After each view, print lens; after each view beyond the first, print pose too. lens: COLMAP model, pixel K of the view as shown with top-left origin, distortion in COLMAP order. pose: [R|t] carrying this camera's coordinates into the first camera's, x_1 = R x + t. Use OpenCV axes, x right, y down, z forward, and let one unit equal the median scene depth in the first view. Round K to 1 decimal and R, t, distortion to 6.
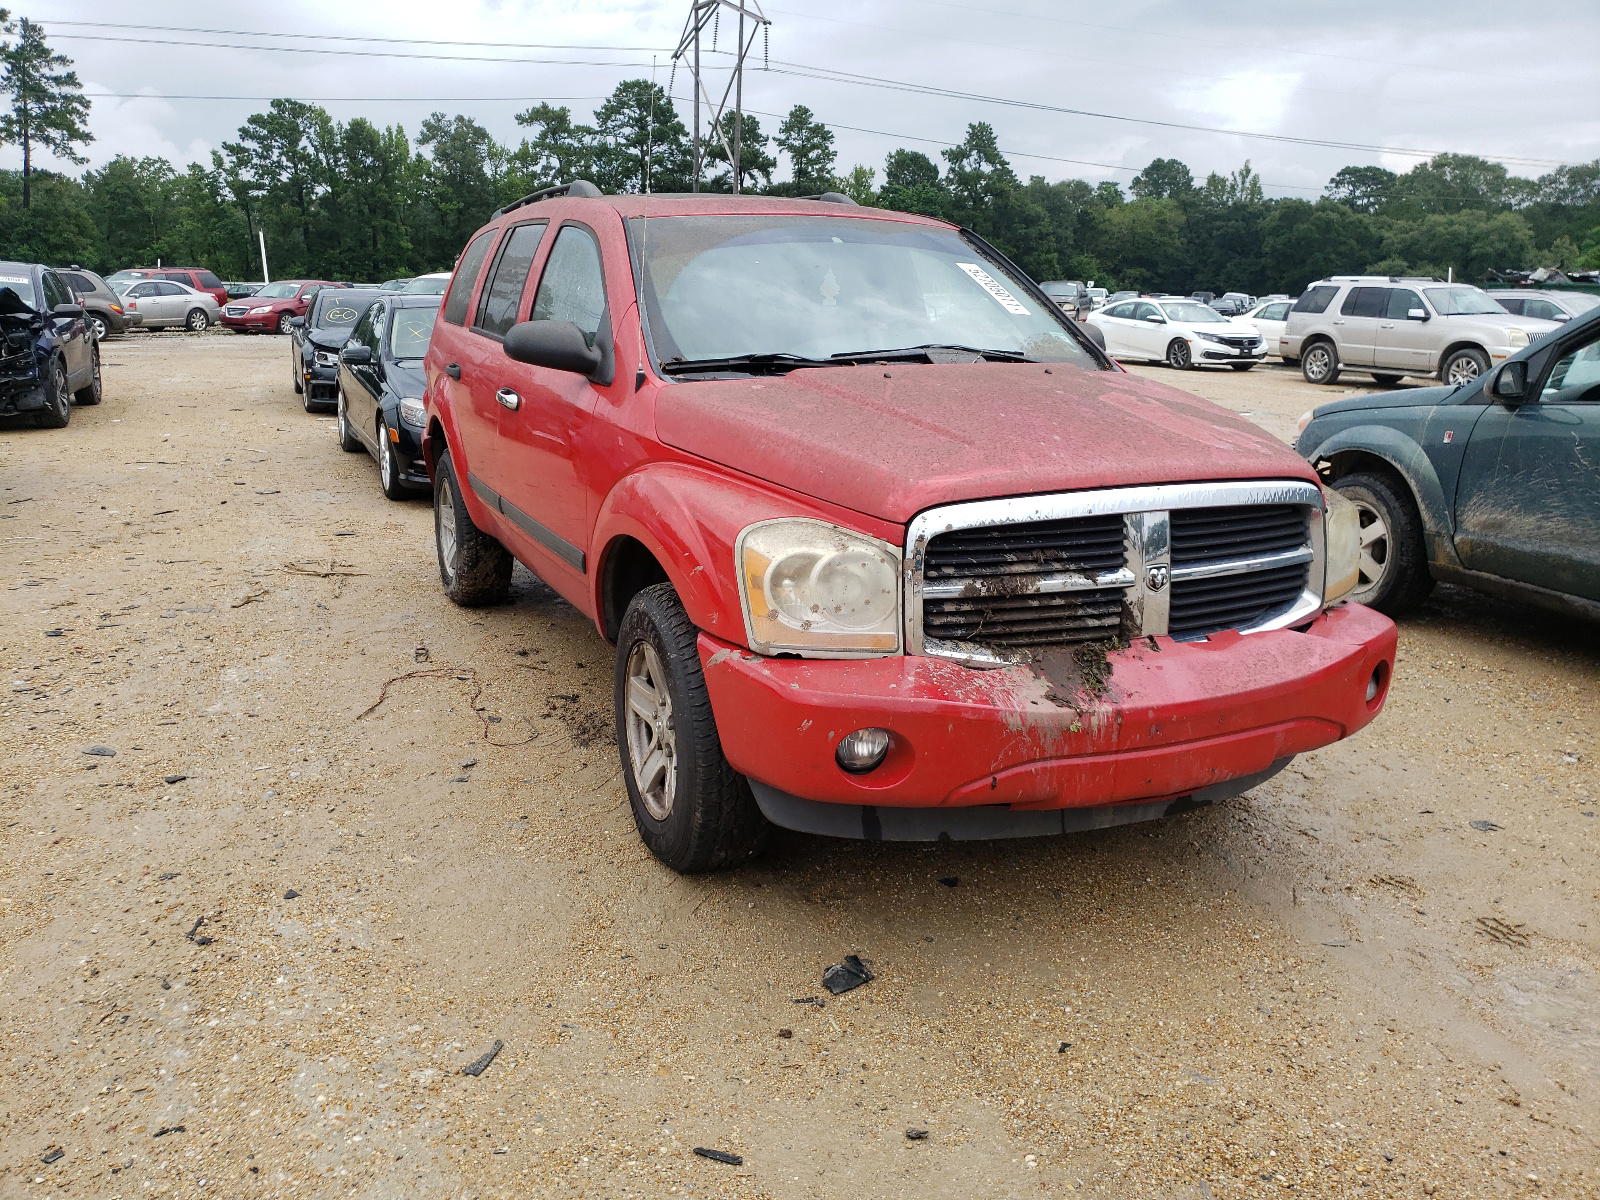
lens RADIAL K [[1332.5, 0, 809.8], [0, 1332.5, 600.3], [0, 0, 1]] dist [0.040351, -0.013302]
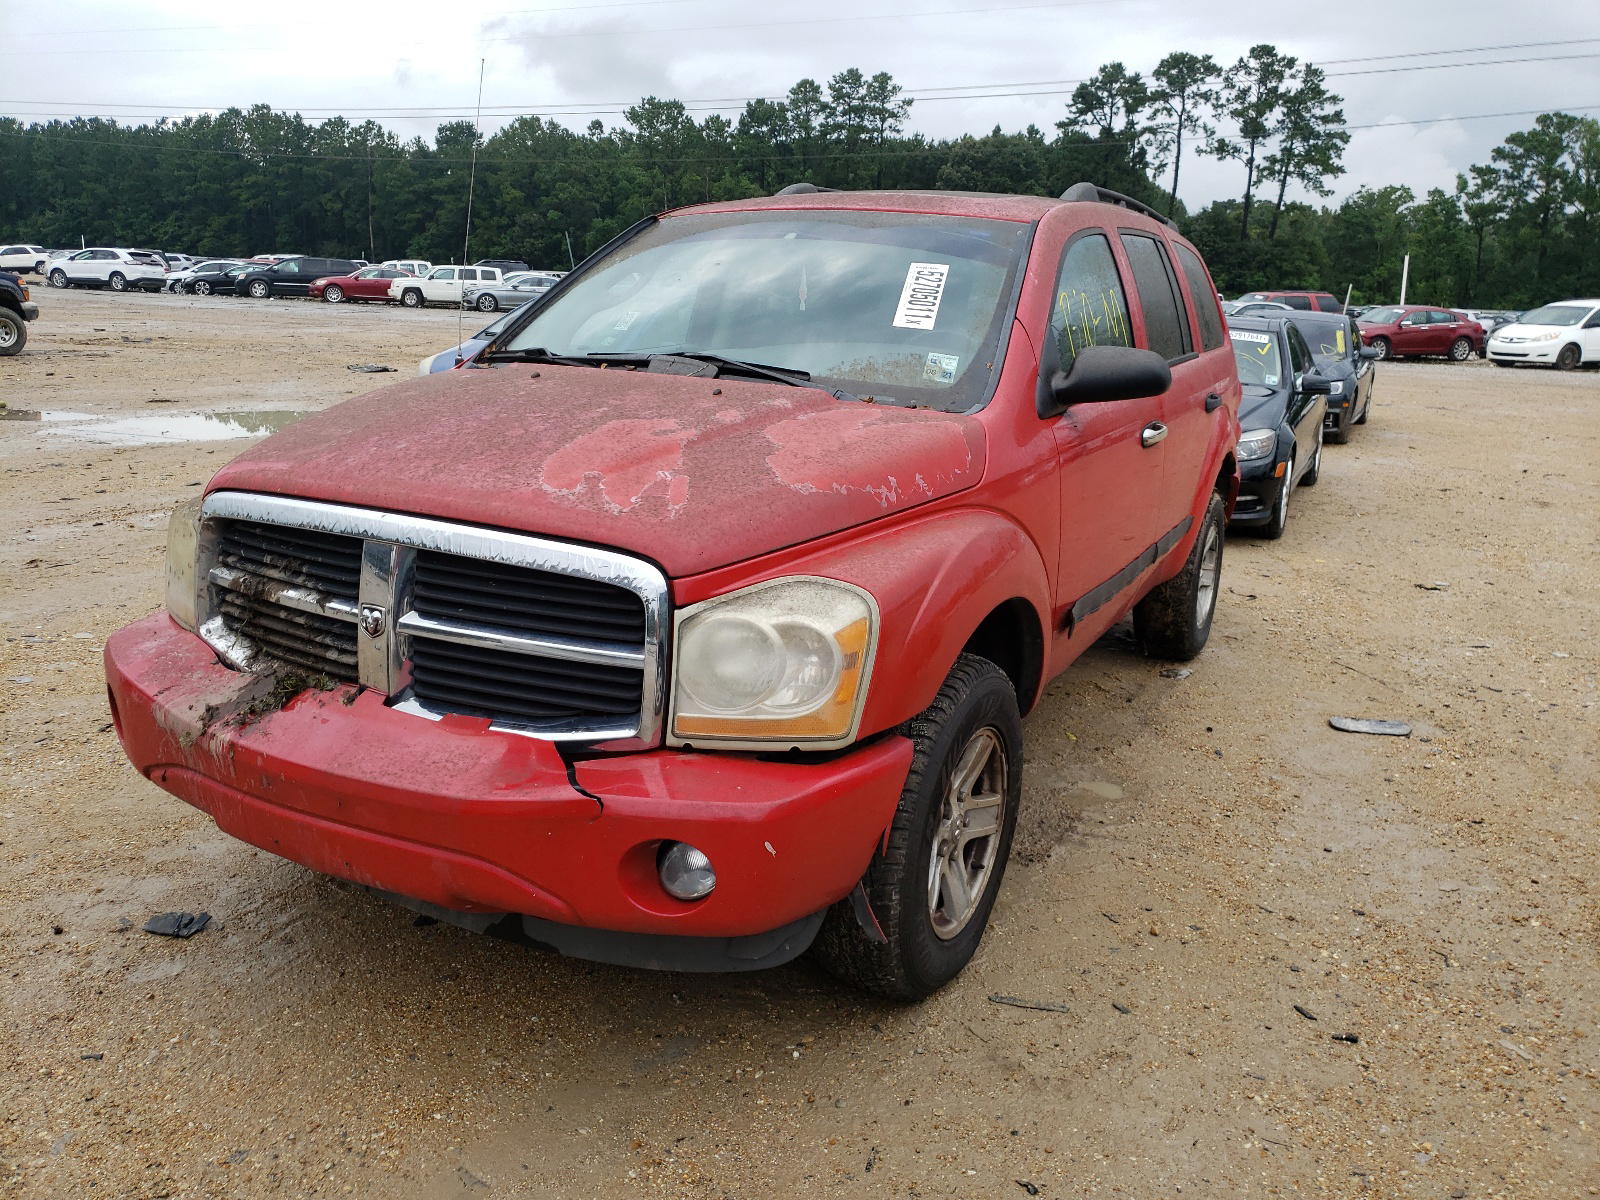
lens RADIAL K [[1332.5, 0, 808.0], [0, 1332.5, 600.7], [0, 0, 1]] dist [0.040351, -0.013302]
pose [[0.579072, 0.197554, -0.790979, 0.121268], [-0.214236, 0.972974, 0.086167, -0.017953], [0.786625, 0.119559, 0.605745, 0.079872]]
